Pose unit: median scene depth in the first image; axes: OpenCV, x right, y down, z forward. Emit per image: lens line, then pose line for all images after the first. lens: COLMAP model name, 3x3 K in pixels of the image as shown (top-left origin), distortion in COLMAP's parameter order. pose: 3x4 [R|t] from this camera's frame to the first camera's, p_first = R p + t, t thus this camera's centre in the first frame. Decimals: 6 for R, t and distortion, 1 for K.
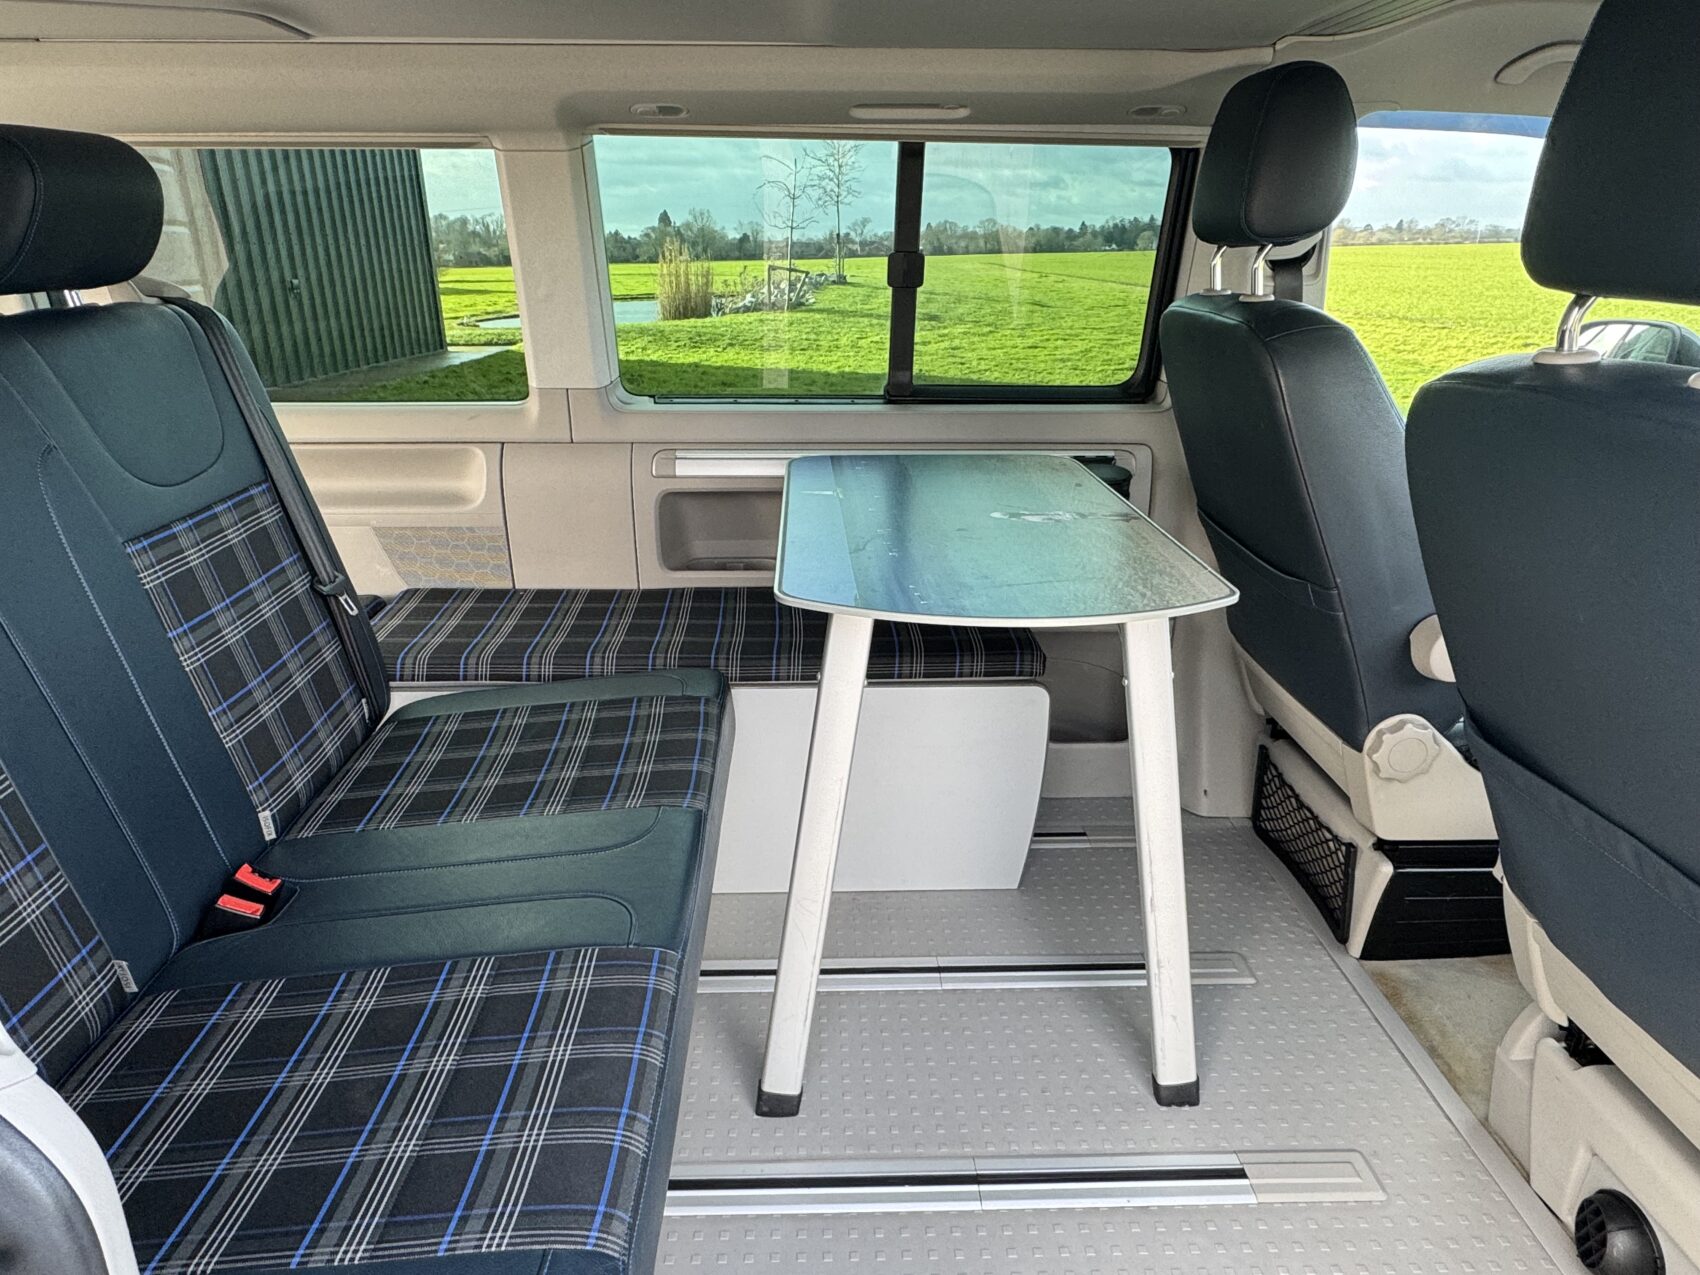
lens RADIAL K [[1044.4, 0, 838.1], [0, 1044.4, 638.7], [0, 0, 1]] dist [0.000556, -0.000273]
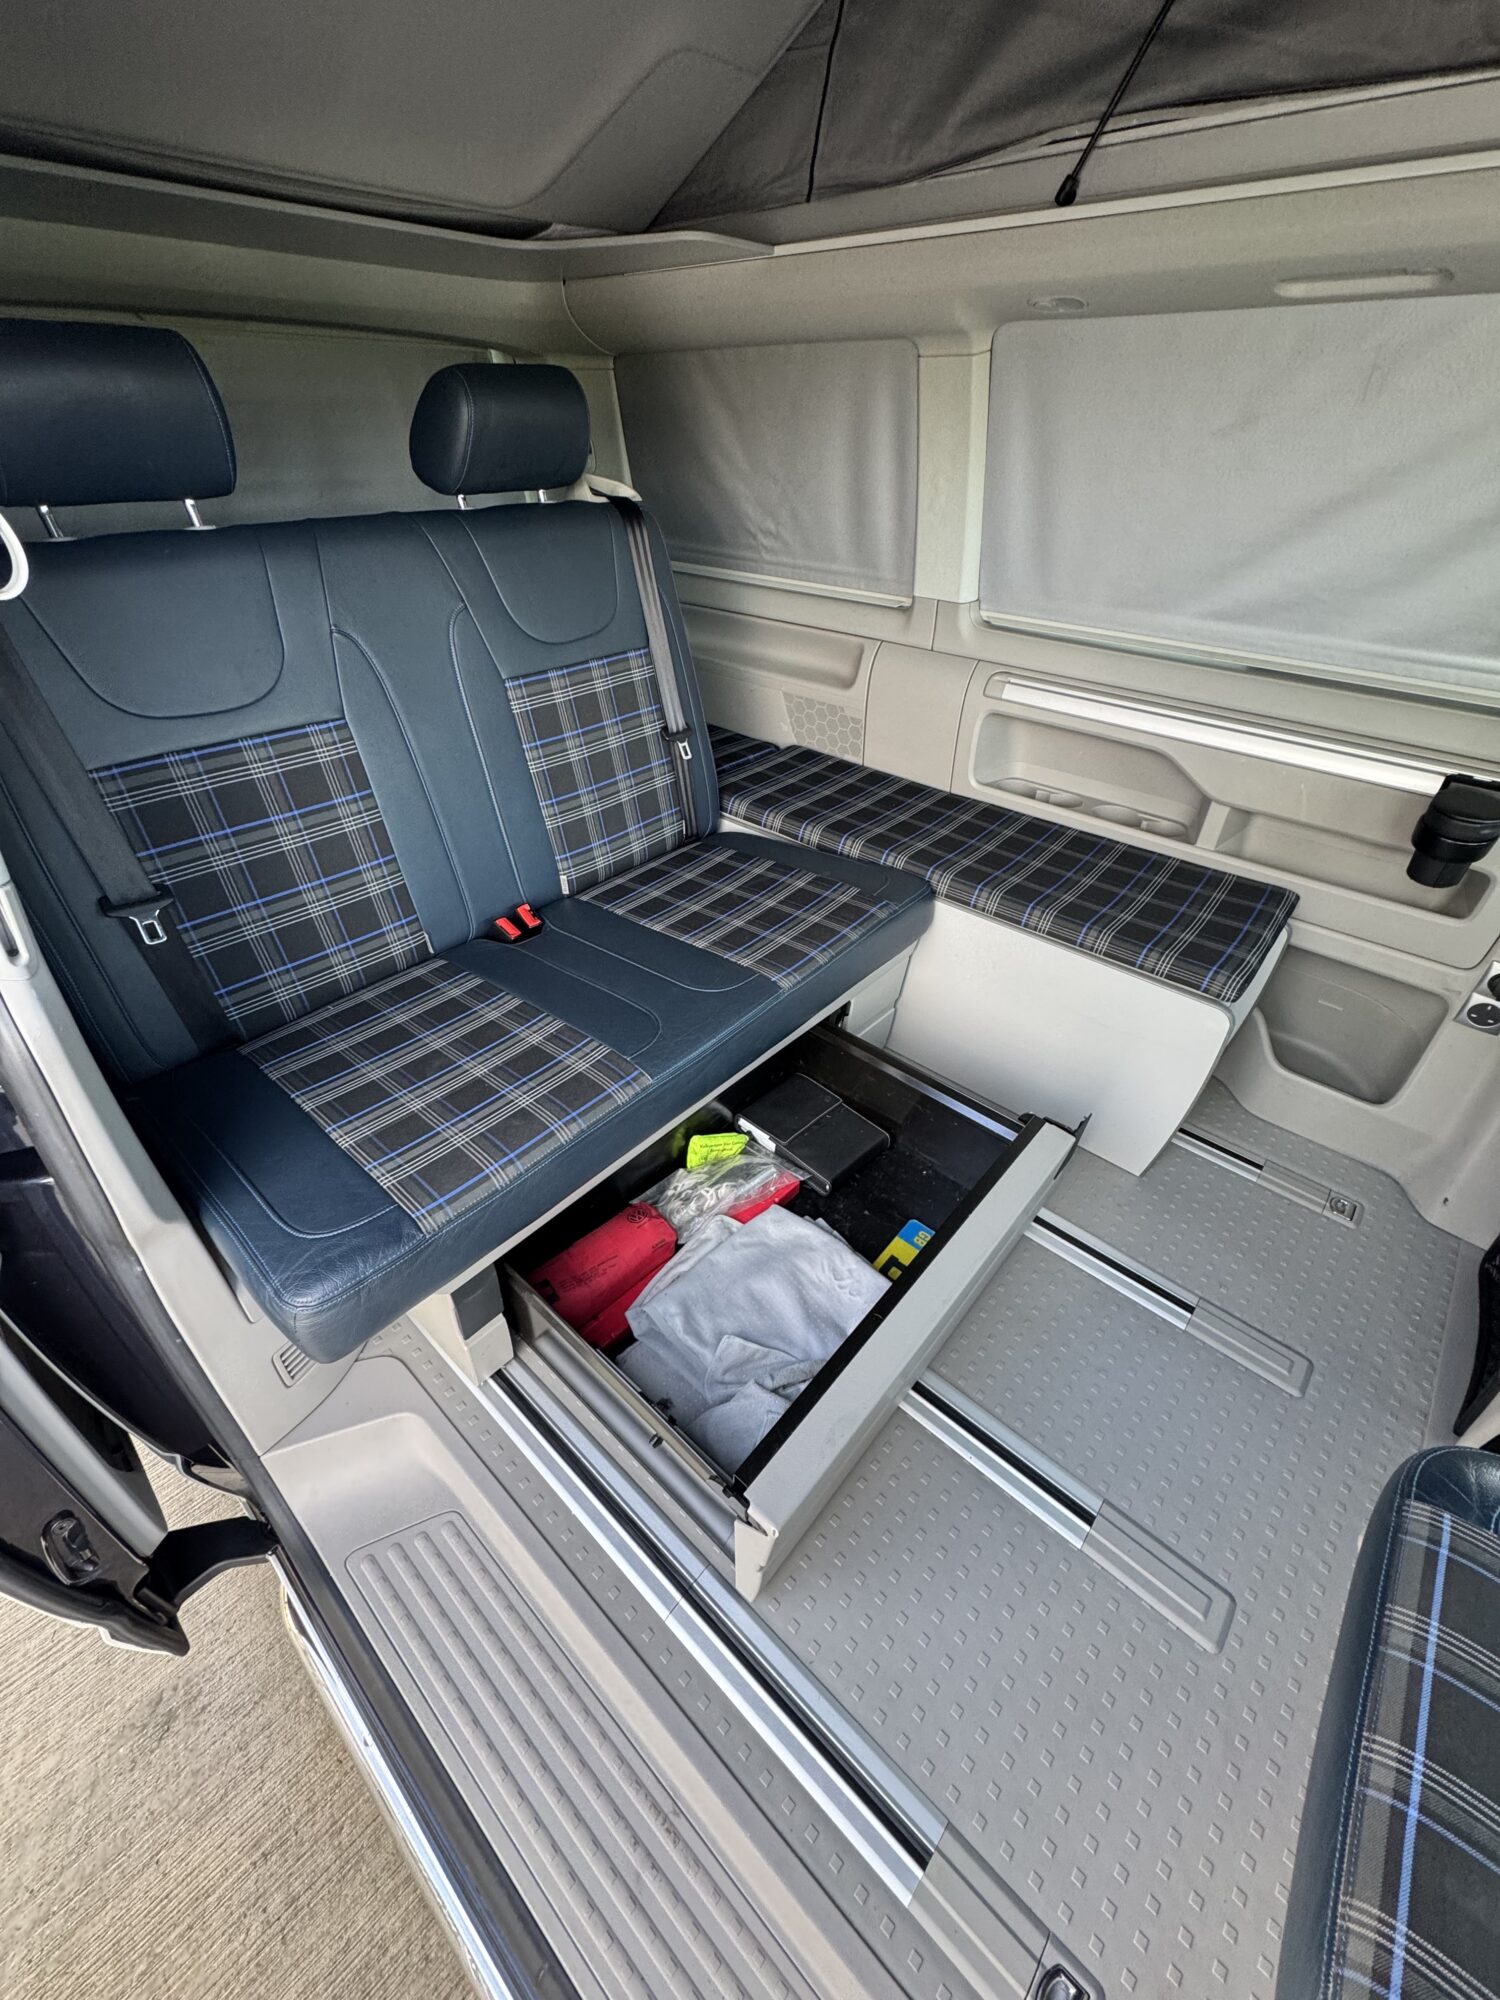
lens RADIAL K [[793.7, 0, 751.5], [0, 793.7, 1000.2], [0, 0, 1]] dist [-0.001355, 0.000382]
pose [[0.730307, 0.411040, -0.545617, 0.289990], [-0.251491, 0.904395, 0.344705, -0.111241], [0.635141, -0.114523, 0.763859, 0.199925]]
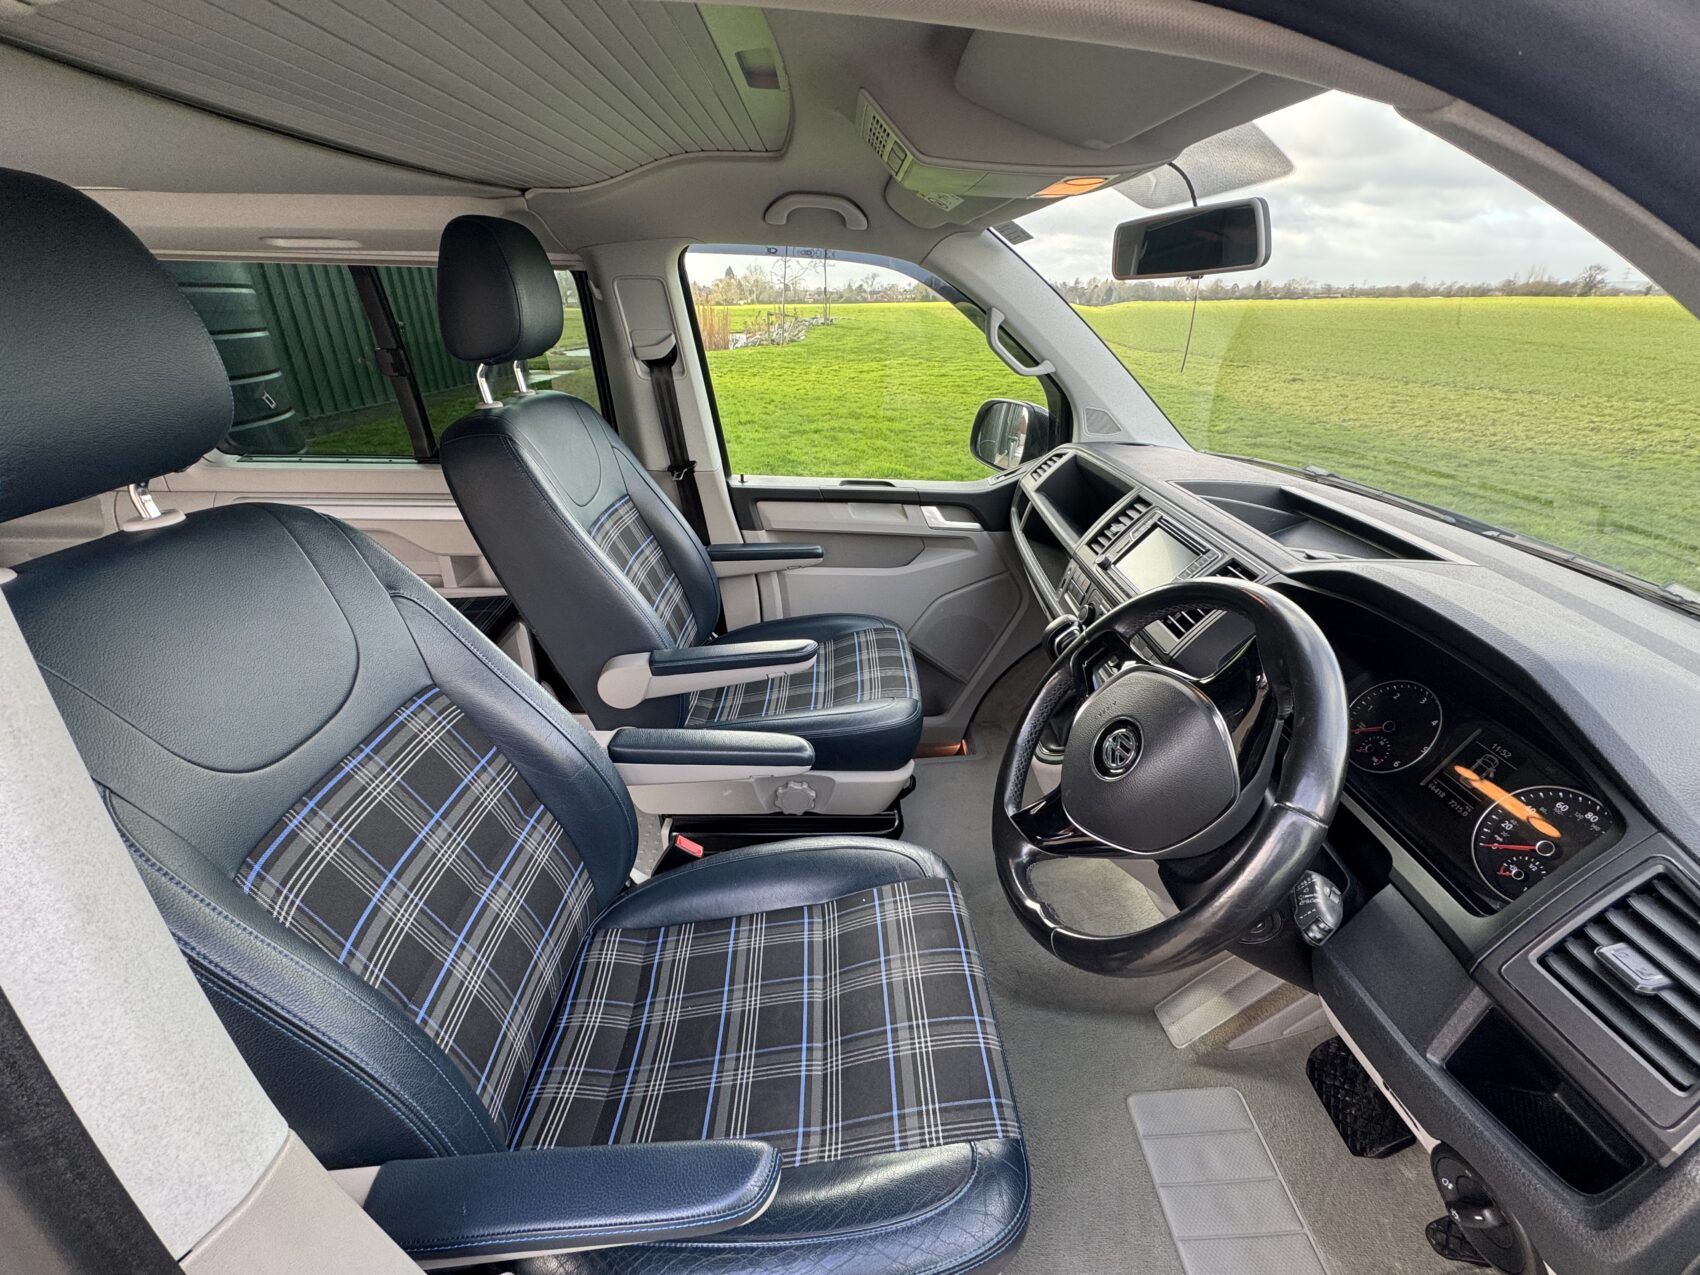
lens RADIAL K [[727.2, 0, 847.6], [0, 727.2, 638.2], [0, 0, 1]] dist [-0.003742, 0.000410]
pose [[0.999911, 0.012194, -0.005495, 0.756132], [-0.011698, 0.996500, 0.082775, -0.107093], [0.006485, -0.082703, 0.996553, 0.083885]]
